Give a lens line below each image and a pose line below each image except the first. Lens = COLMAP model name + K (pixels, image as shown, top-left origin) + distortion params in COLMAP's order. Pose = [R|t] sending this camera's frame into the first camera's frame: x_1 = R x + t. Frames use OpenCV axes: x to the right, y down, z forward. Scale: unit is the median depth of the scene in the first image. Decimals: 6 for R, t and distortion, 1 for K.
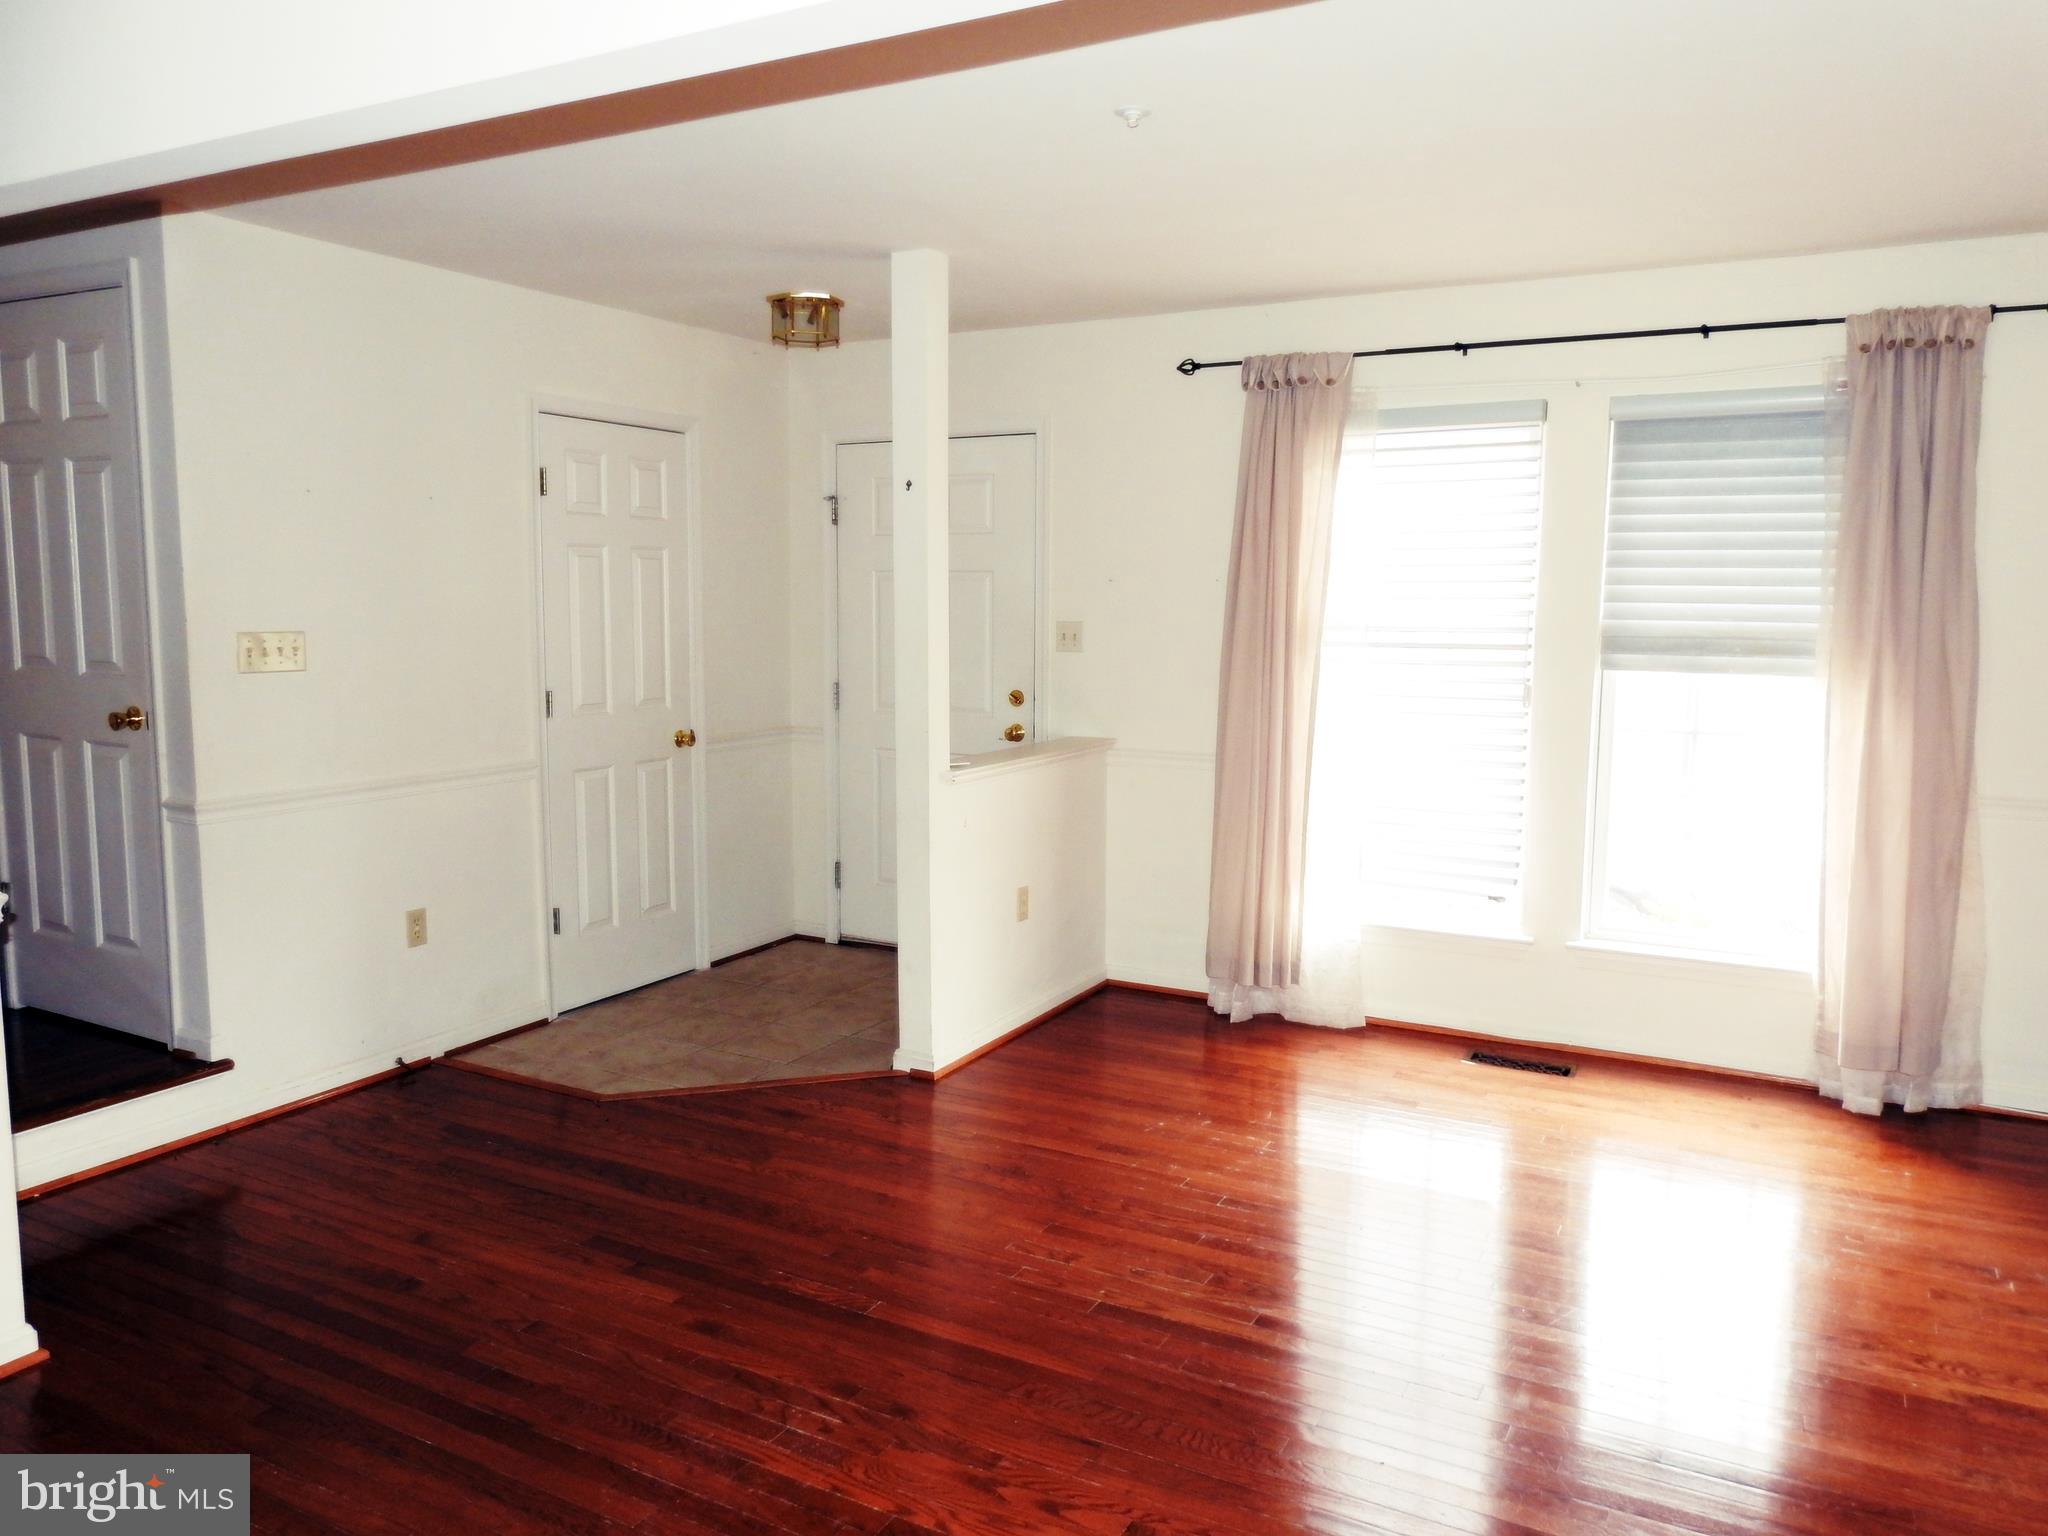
lens RADIAL K [[1459.9, 0, 1039.8], [0, 1459.9, 769.5], [0, 0, 1]] dist [0.008917, 0.003020]
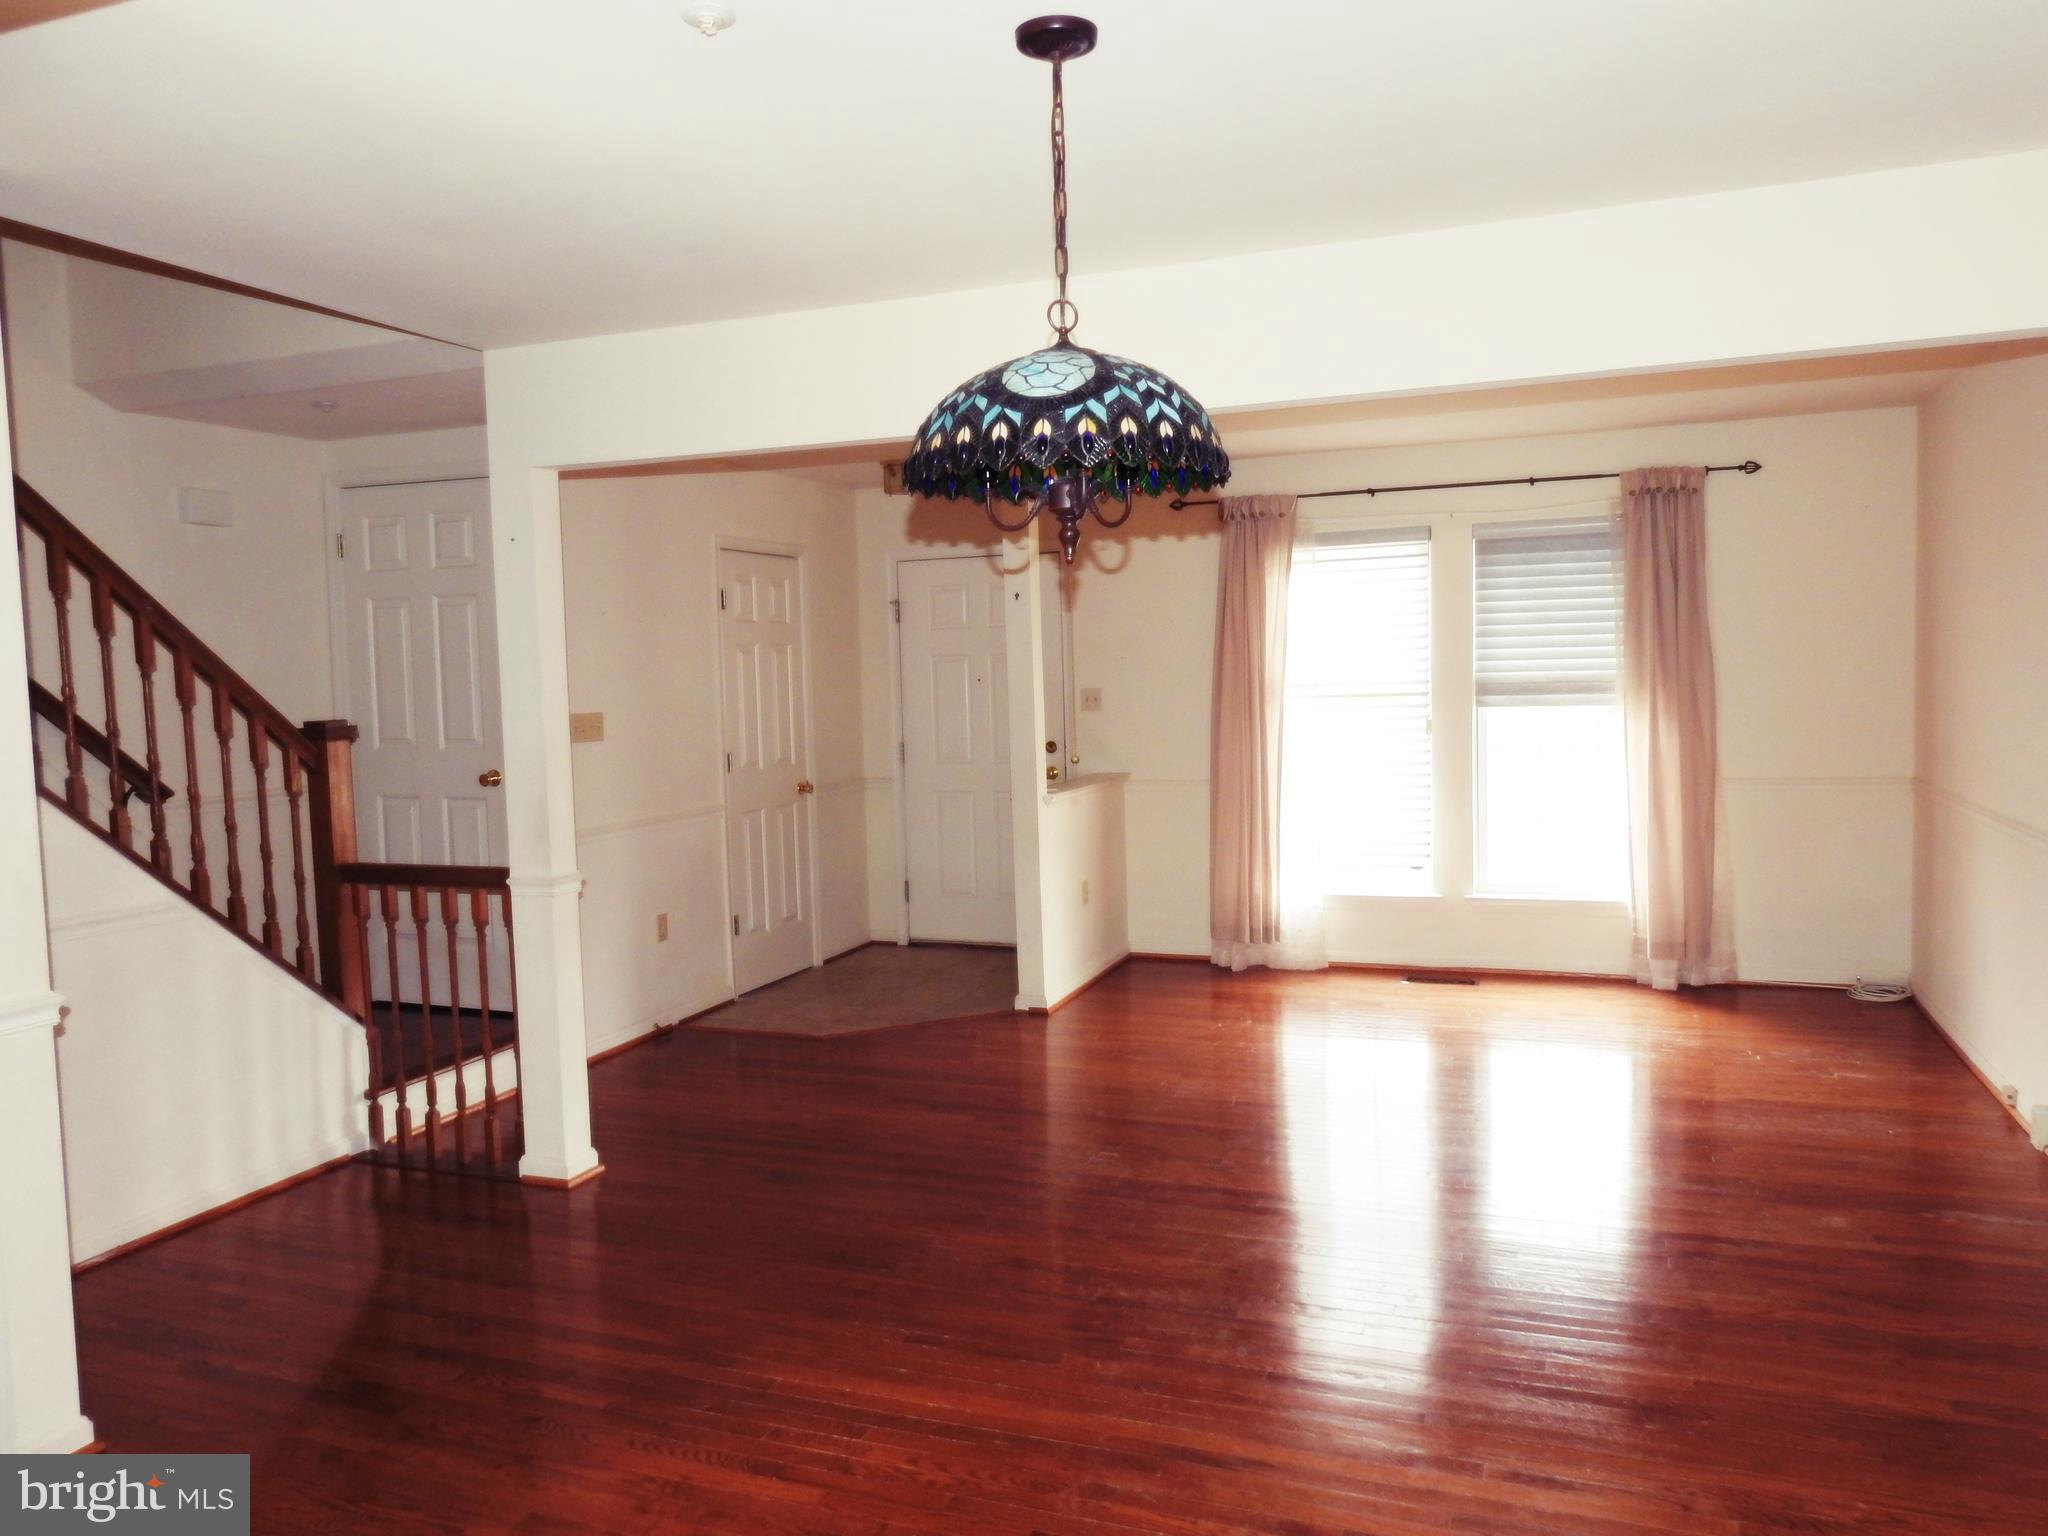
lens RADIAL K [[1459.9, 0, 1033.7], [0, 1459.9, 770.7], [0, 0, 1]] dist [0.008917, 0.003020]
pose [[0.990871, -0.042988, 0.127777, -0.249754], [0.049438, 0.997636, -0.047741, 0.044122], [-0.125423, 0.053622, 0.990653, -0.397736]]
